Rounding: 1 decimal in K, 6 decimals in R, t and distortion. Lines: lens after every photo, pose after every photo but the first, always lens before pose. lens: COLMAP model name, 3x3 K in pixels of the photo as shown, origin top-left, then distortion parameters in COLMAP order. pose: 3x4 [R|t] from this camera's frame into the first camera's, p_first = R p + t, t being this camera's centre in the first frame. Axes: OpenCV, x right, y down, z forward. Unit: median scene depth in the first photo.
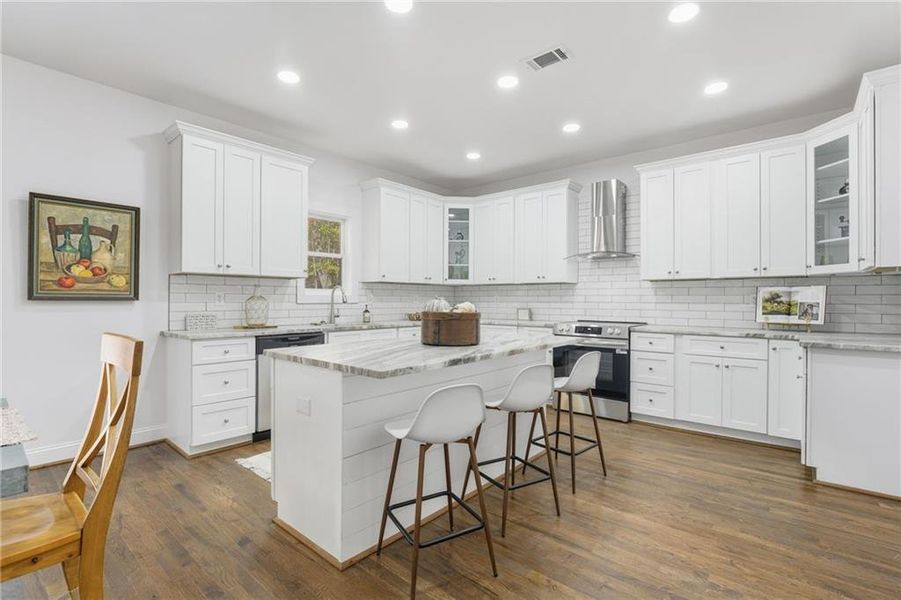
lens RADIAL K [[415.7, 0, 448.4], [0, 415.7, 299.5], [0, 0, 1]] dist [-0.014976, 0.001269]
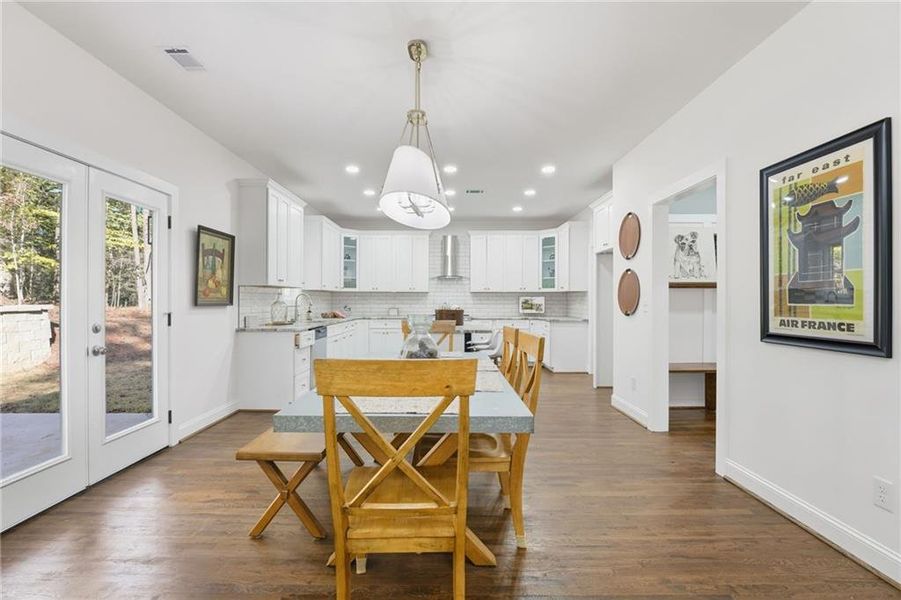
lens RADIAL K [[415.7, 0, 445.5], [0, 415.7, 300.7], [0, 0, 1]] dist [-0.014976, 0.001269]
pose [[0.762257, -0.001623, 0.647273, -0.979931], [-0.000069, 0.999997, 0.002588, -0.014832], [-0.647275, -0.002018, 0.762254, -0.418214]]
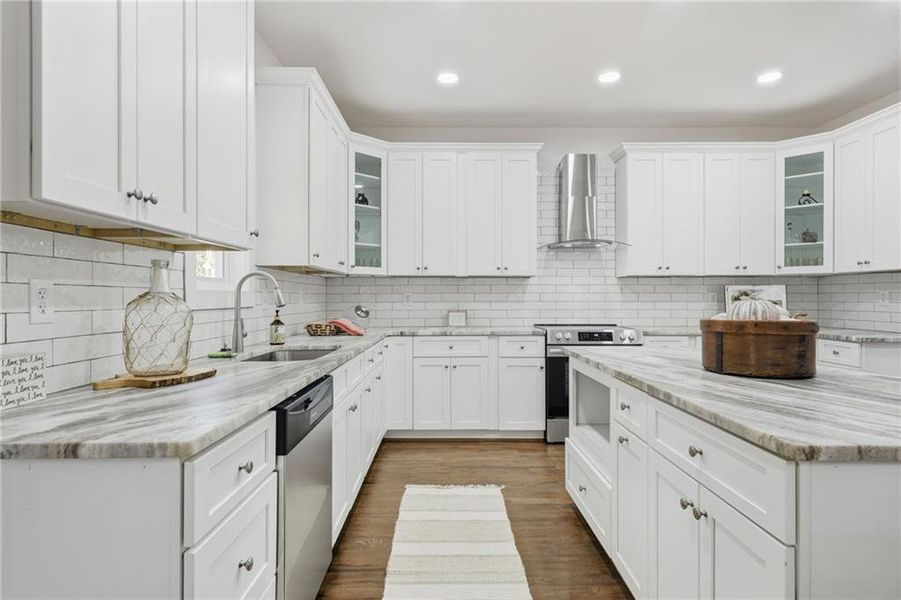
lens RADIAL K [[506.8, 0, 453.3], [0, 506.8, 293.9], [0, 0, 1]] dist [0.013232, 0.000665]
pose [[0.755679, 0.002500, 0.654937, -0.594500], [0.002655, 0.999973, -0.006880, -0.002493], [-0.654937, 0.006938, 0.755652, 0.511209]]
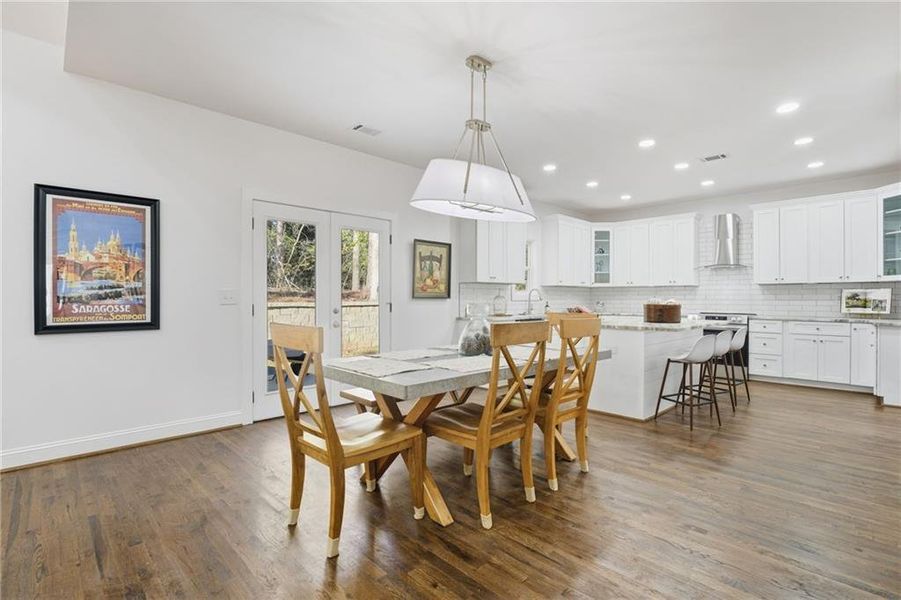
lens RADIAL K [[415.7, 0, 450.2], [0, 415.7, 298.9], [0, 0, 1]] dist [-0.014976, 0.001269]
pose [[0.995308, -0.001147, -0.096747, -0.525363], [0.001350, 0.999997, 0.002030, 0.000109], [0.096744, -0.002151, 0.995307, -0.624055]]
